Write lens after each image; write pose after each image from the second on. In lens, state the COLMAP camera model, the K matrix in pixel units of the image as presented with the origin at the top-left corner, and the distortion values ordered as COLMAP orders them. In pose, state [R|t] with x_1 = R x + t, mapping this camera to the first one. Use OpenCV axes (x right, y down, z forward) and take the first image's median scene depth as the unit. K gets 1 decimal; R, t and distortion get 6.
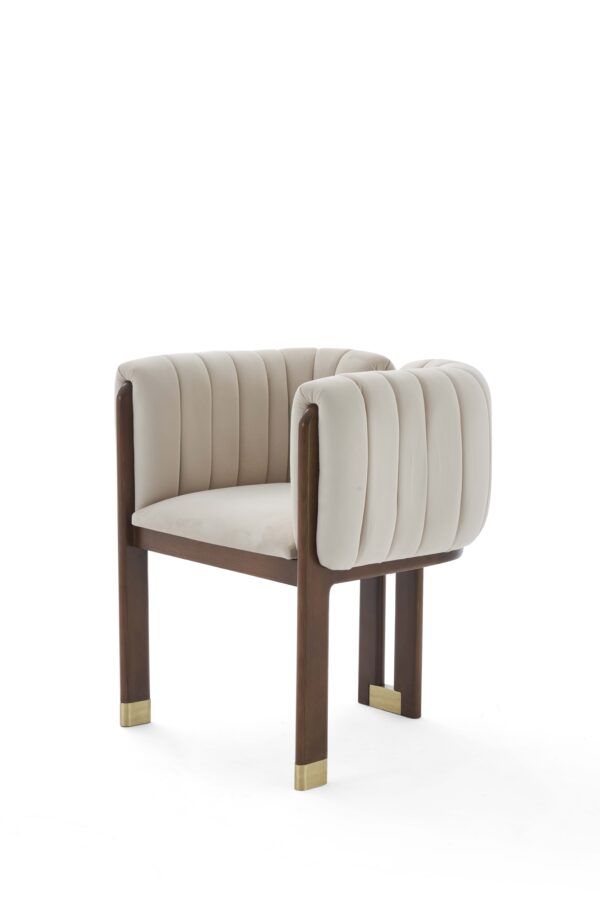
lens RADIAL K [[1829.5, 0, 300.4], [0, 1829.5, 450.7], [0, 0, 1]] dist [0.040843, 0.000000]
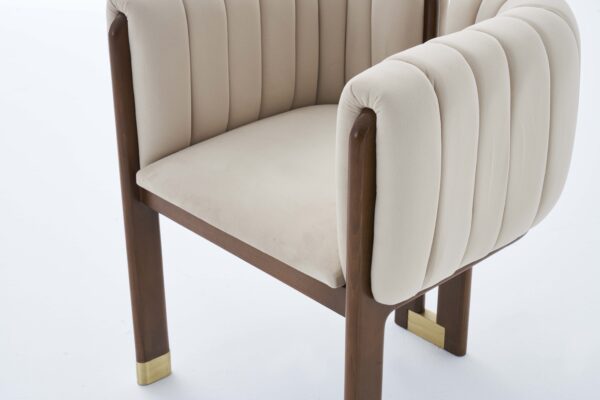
lens RADIAL K [[1219.7, 0, 298.4], [0, 1219.7, 200.3], [0, 0, 1]] dist [0.040843, 0.000000]
pose [[0.999785, -0.018425, 0.009504, -0.023720], [0.014241, 0.943502, 0.331062, -0.136730], [-0.015067, -0.330855, 0.943561, 0.469208]]
